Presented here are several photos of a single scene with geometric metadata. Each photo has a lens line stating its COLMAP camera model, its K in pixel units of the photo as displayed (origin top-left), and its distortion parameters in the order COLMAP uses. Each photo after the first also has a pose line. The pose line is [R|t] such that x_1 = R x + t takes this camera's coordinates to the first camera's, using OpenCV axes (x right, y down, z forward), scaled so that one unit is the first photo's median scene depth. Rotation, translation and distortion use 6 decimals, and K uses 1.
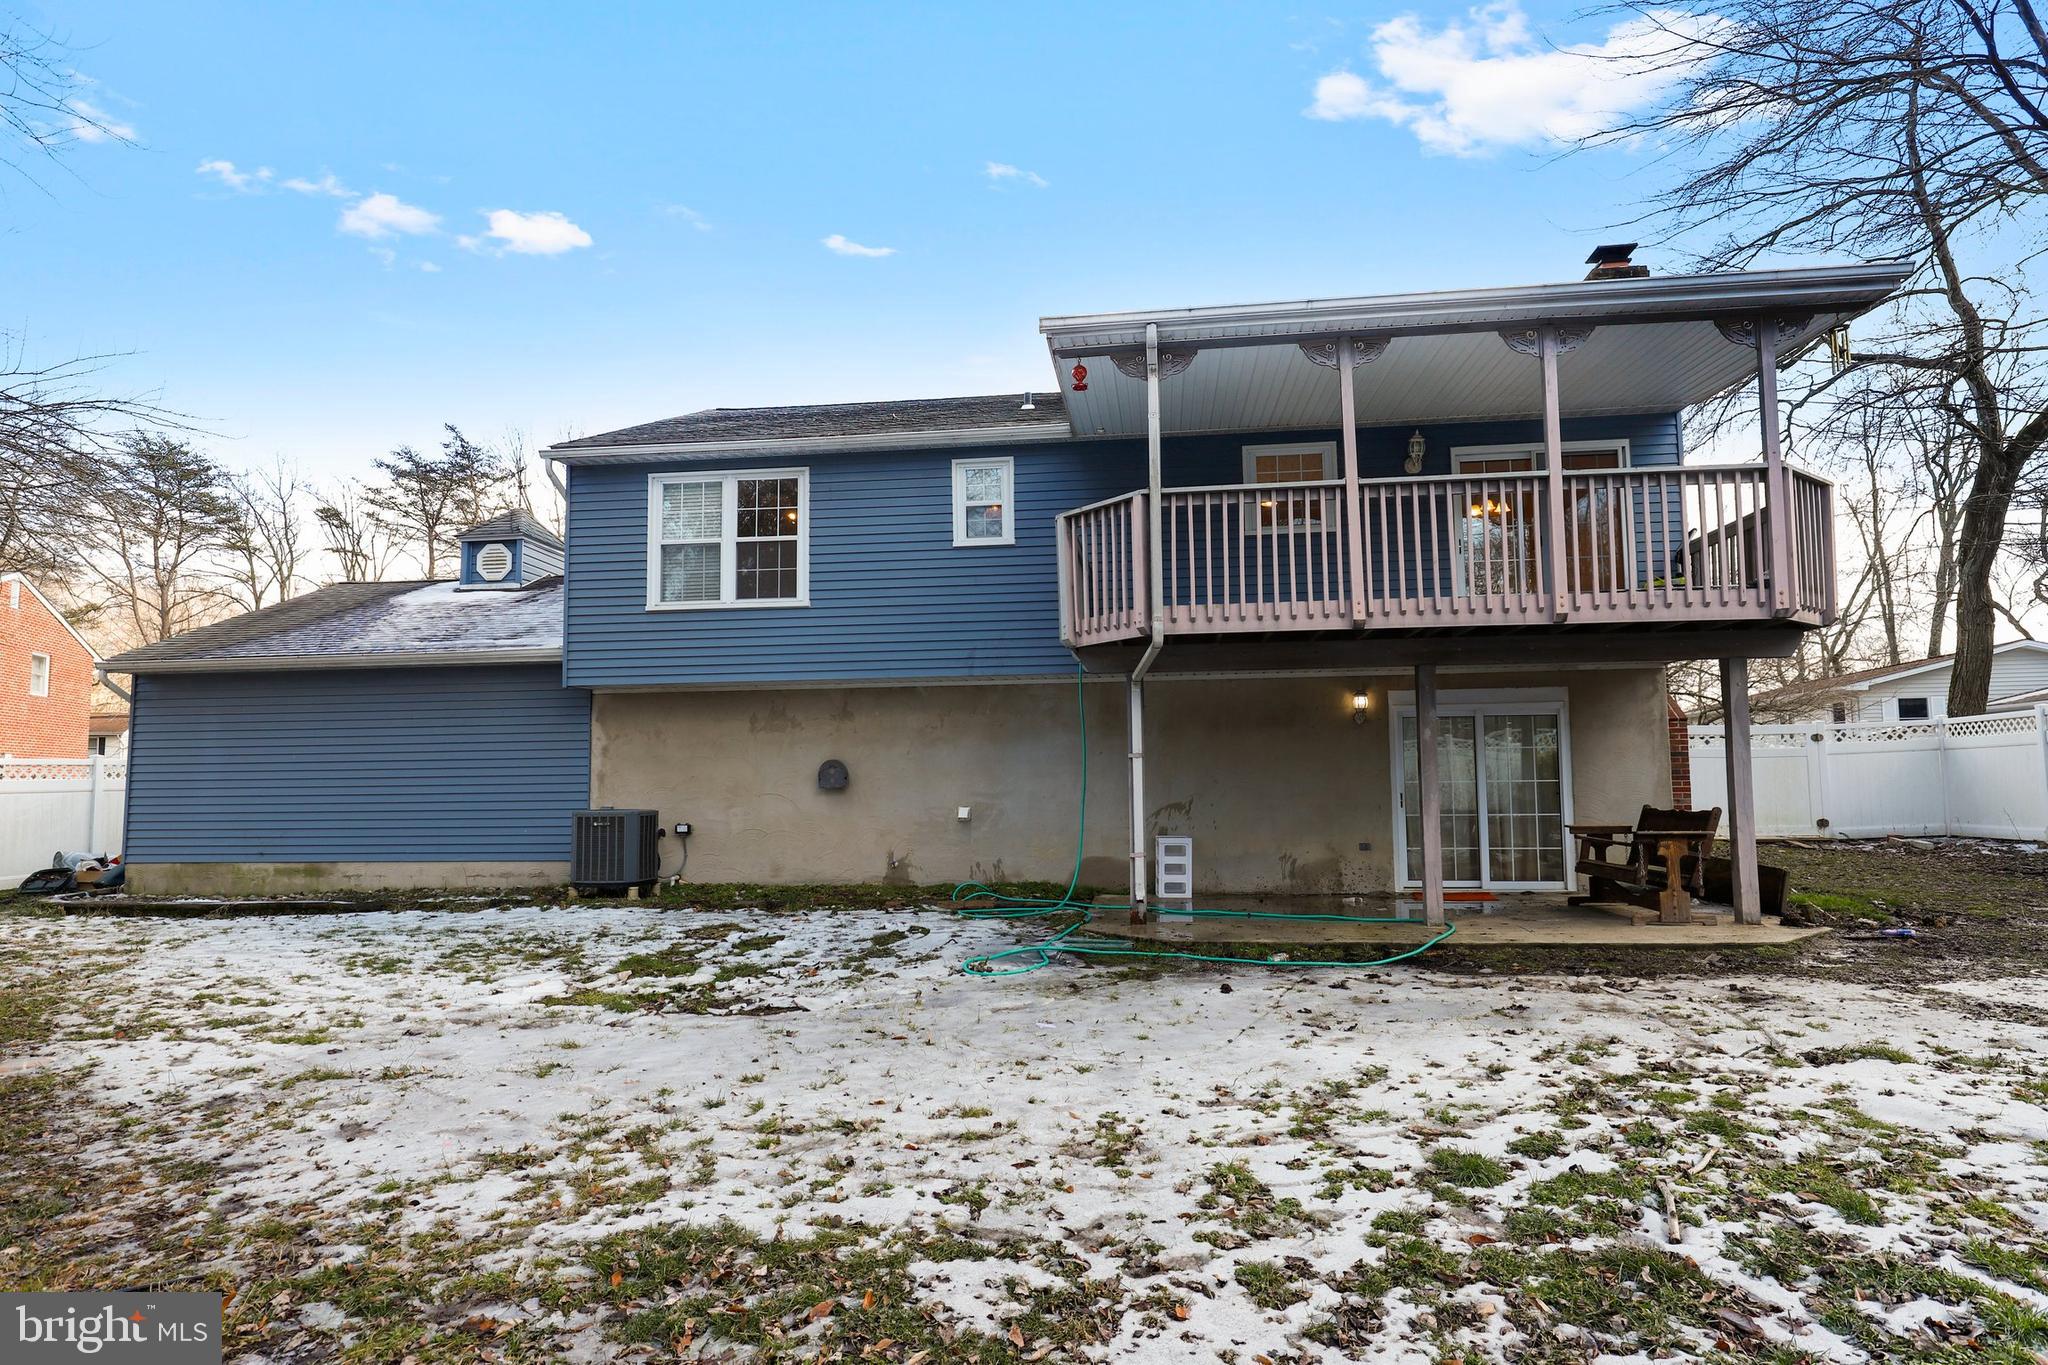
lens RADIAL K [[1147.1, 0, 1024.0], [0, 1147.1, 682.5], [0, 0, 1]] dist [0.001018, -0.000445]
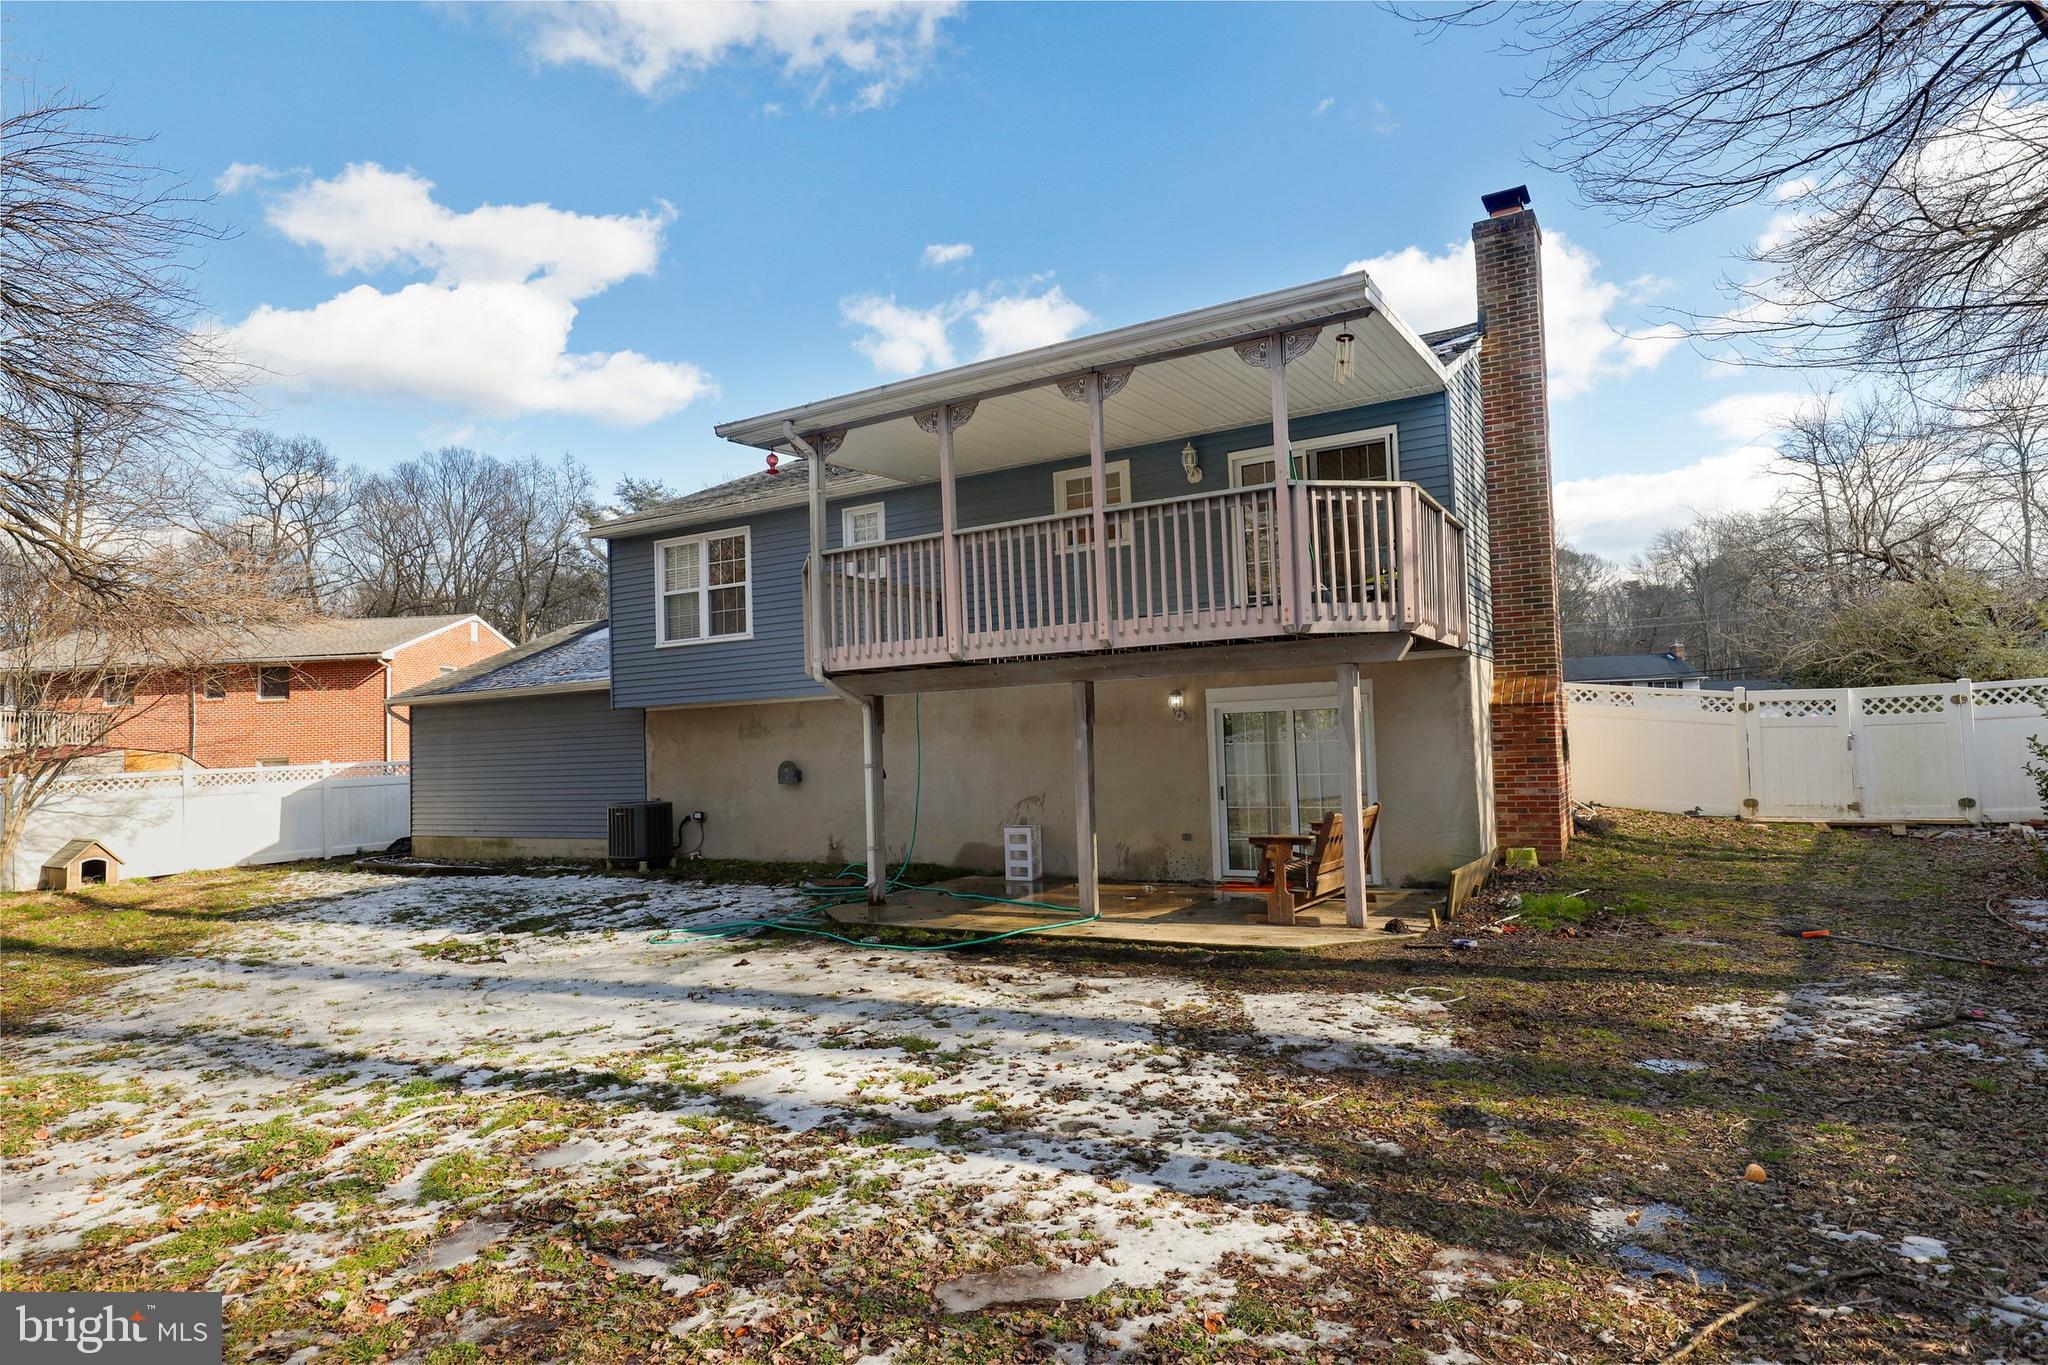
lens RADIAL K [[1147.1, 0, 1024.0], [0, 1147.1, 682.5], [0, 0, 1]] dist [0.001018, -0.000445]
pose [[0.917604, -0.041959, -0.395275, 0.568069], [0.058450, 0.997846, 0.029765, -0.039027], [0.393175, -0.050416, 0.918080, -0.025831]]
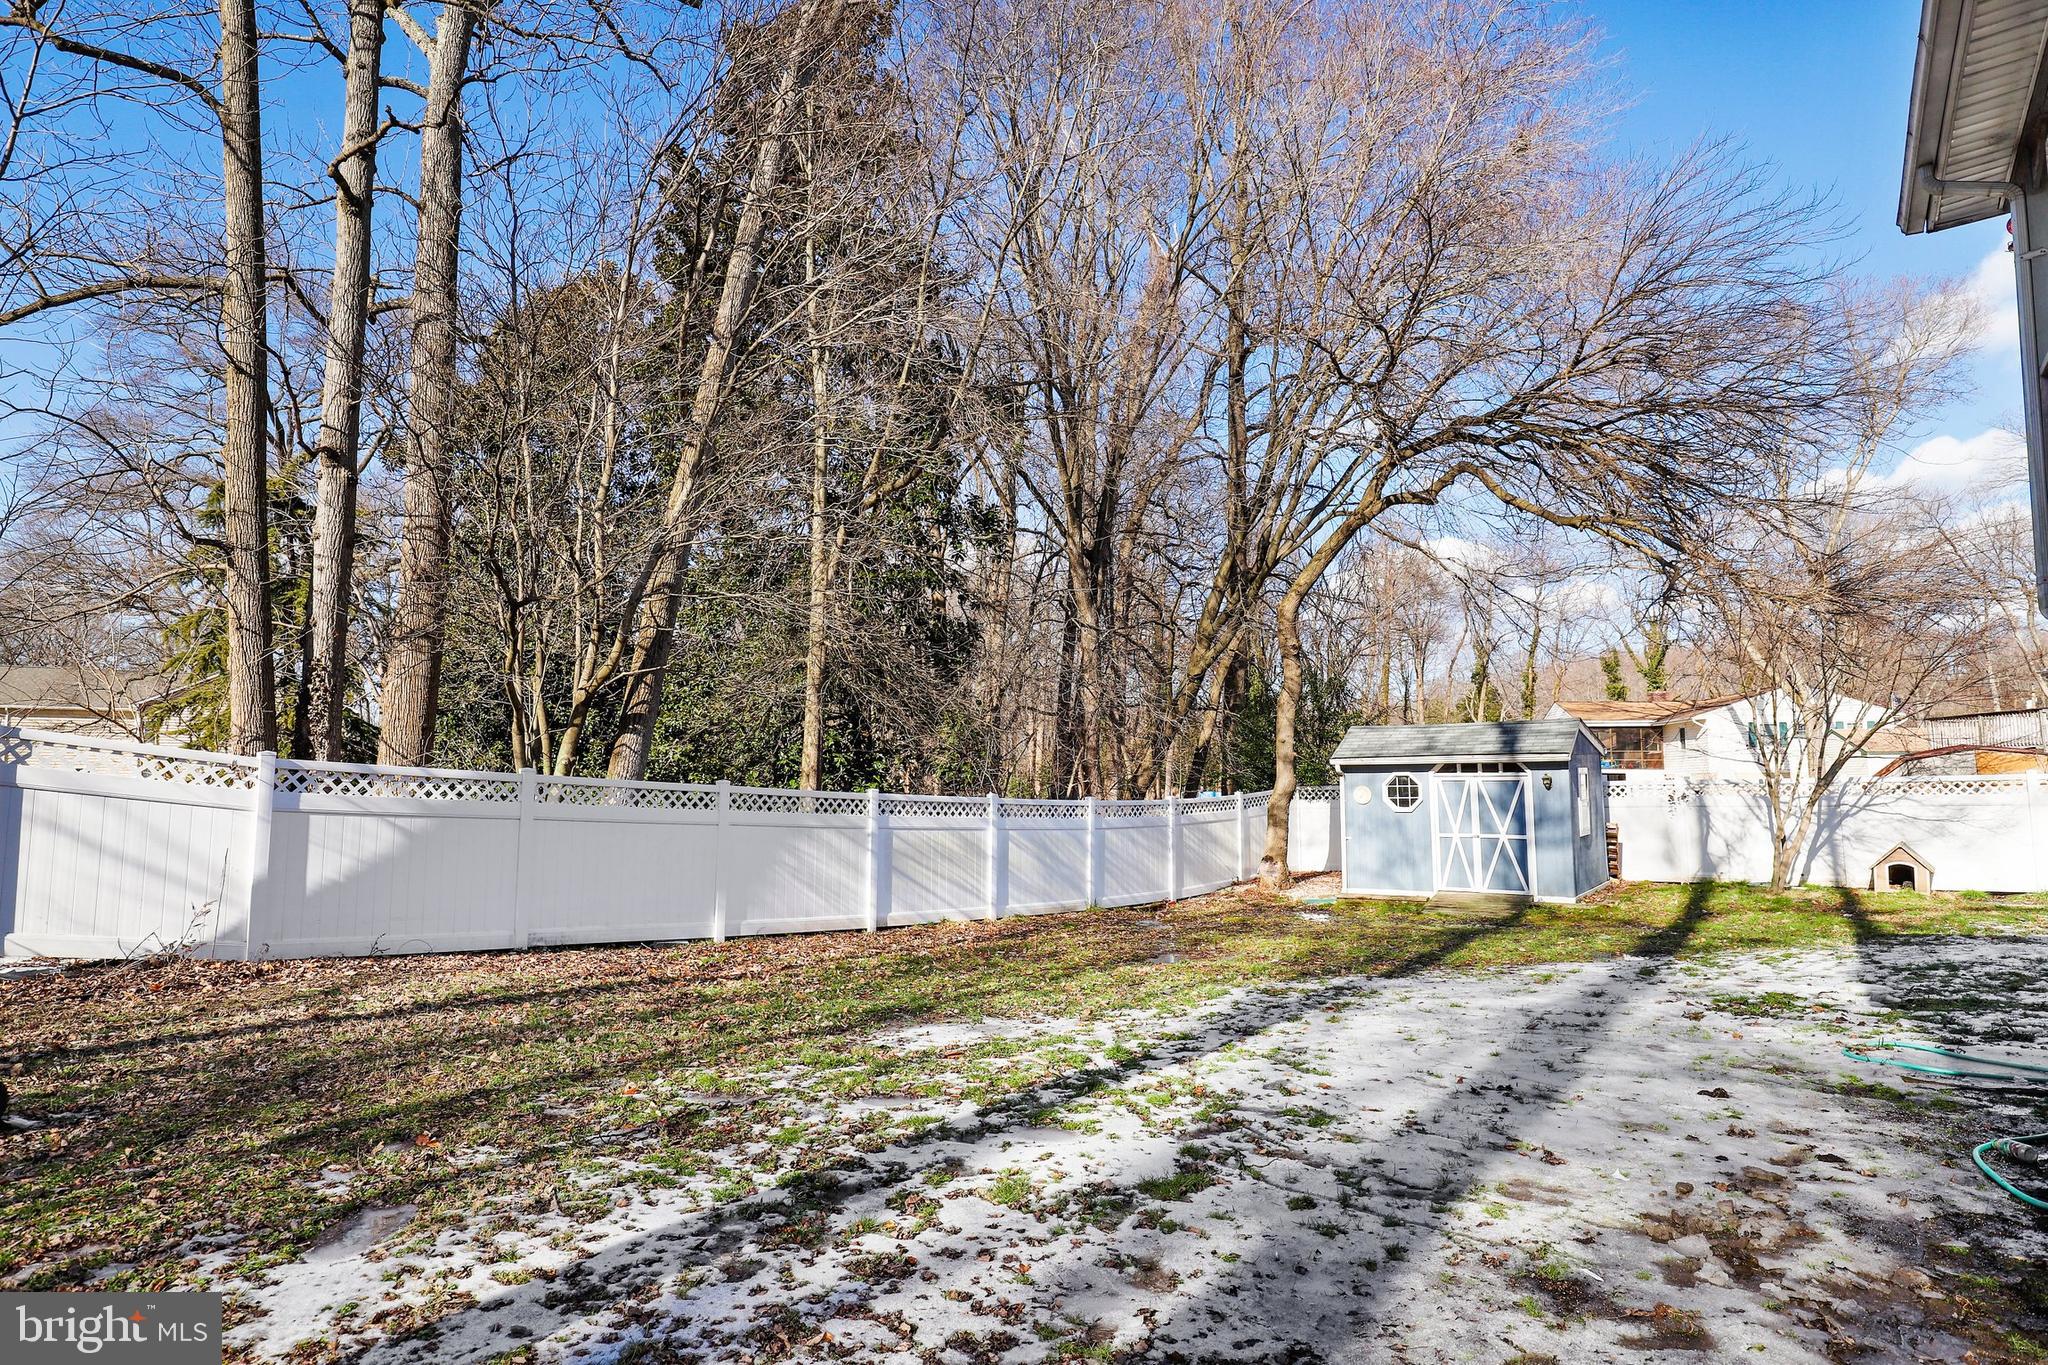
lens RADIAL K [[1147.1, 0, 1024.0], [0, 1147.1, 682.5], [0, 0, 1]] dist [0.001018, -0.000445]
pose [[-0.468084, -0.068966, -0.880989, 0.659301], [0.085360, 0.988759, -0.122755, 0.020103], [0.879551, -0.132661, -0.456936, 0.560291]]
